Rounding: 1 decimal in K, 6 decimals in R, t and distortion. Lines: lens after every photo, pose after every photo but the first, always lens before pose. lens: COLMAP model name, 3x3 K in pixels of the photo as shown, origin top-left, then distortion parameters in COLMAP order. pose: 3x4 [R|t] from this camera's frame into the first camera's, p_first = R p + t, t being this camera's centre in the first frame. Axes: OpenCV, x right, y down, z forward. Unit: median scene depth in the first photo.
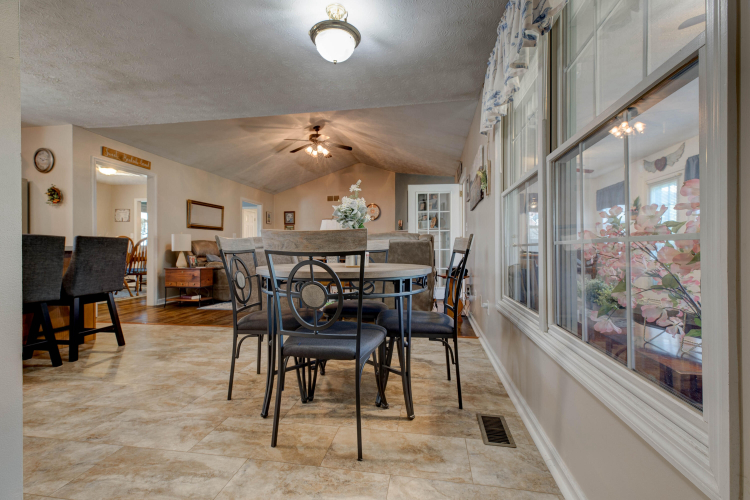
lens RADIAL K [[344.1, 0, 381.5], [0, 344.1, 250.5], [0, 0, 1]] dist [0.005838, 0.000512]
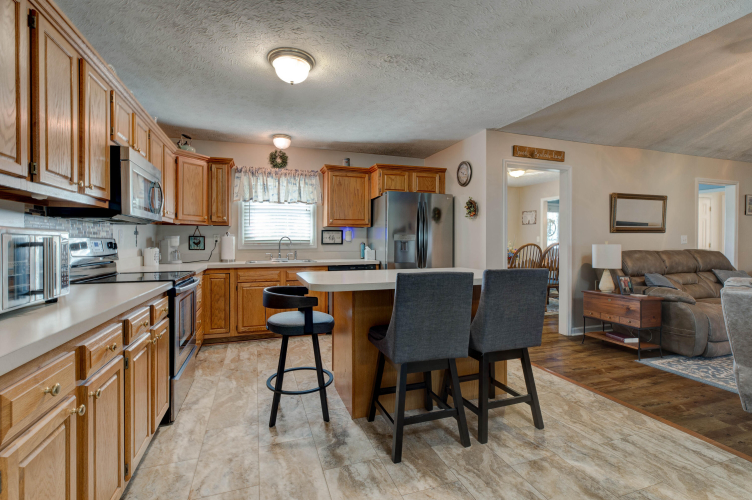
lens RADIAL K [[345.0, 0, 366.8], [0, 345.0, 246.3], [0, 0, 1]] dist [0.005838, 0.000512]
pose [[0.477820, 0.010227, -0.878398, -0.199735], [0.001592, 0.999921, 0.012508, -0.054703], [0.878456, -0.007375, 0.477766, 0.237770]]
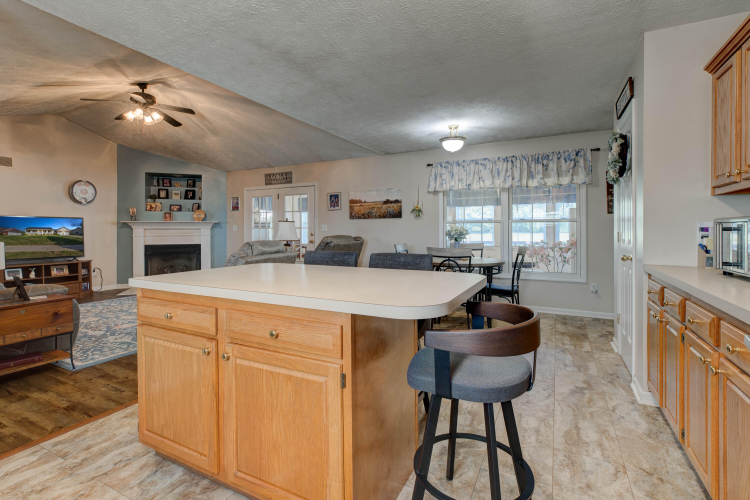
lens RADIAL K [[344.1, 0, 373.8], [0, 344.1, 231.7], [0, 0, 1]] dist [0.005838, 0.000512]
pose [[0.298404, -0.009056, 0.954397, -0.908943], [0.003647, 0.999959, 0.008348, -0.054514], [-0.954433, 0.000990, 0.298425, 0.369727]]
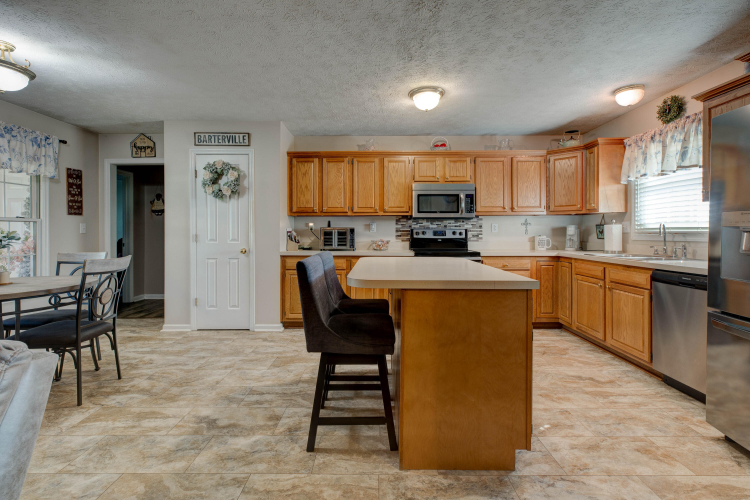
lens RADIAL K [[344.1, 0, 371.5], [0, 344.1, 233.3], [0, 0, 1]] dist [0.005838, 0.000512]
pose [[-0.988400, -0.001285, -0.151868, -0.471331], [-0.001988, 0.999988, 0.004478, -0.052047], [0.151860, 0.004728, -0.988391, 0.970026]]
